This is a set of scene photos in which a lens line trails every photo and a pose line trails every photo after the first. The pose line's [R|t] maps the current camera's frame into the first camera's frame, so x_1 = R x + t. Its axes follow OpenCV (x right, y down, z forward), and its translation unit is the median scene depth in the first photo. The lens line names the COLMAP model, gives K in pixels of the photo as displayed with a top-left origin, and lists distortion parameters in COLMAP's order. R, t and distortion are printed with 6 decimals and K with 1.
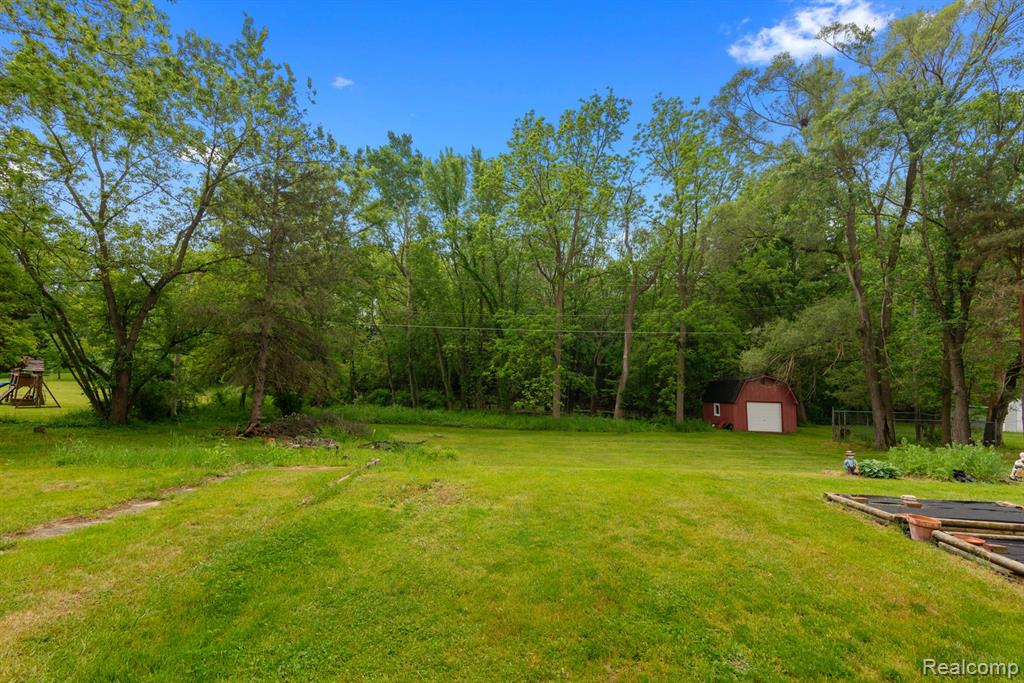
lens RADIAL K [[502.9, 0, 512.0], [0, 502.9, 341.5], [0, 0, 1]] dist [-0.002576, -0.000355]
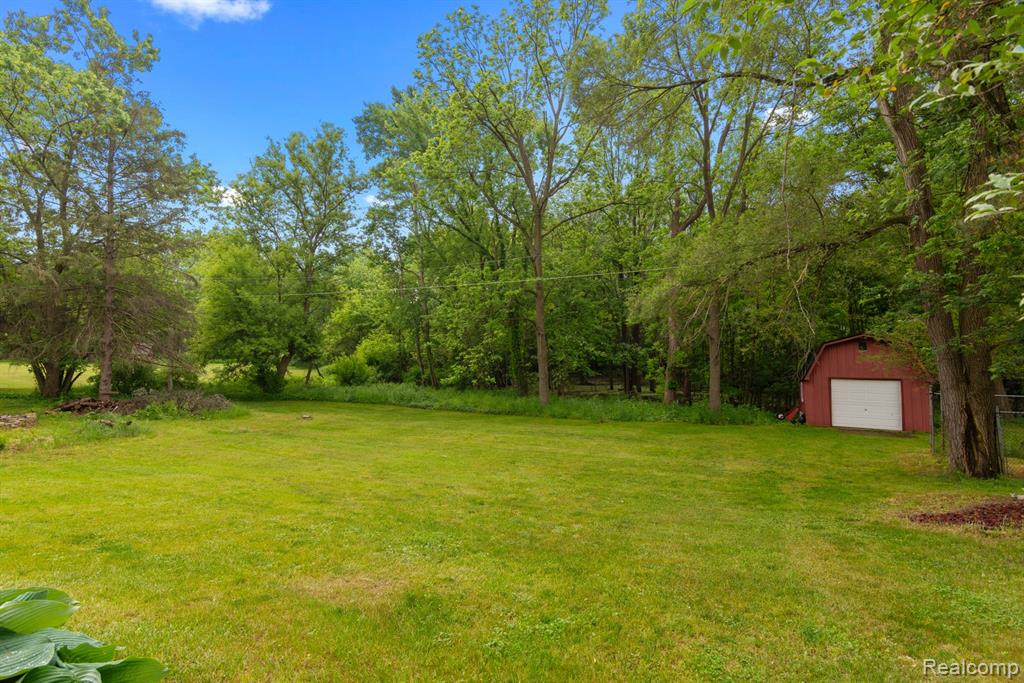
lens RADIAL K [[502.9, 0, 512.0], [0, 502.9, 341.5], [0, 0, 1]] dist [-0.002576, -0.000355]
pose [[0.898504, -0.034500, -0.437608, 0.565171], [0.048803, 0.998577, 0.021478, 0.062463], [0.436245, -0.040655, 0.898909, 0.410651]]
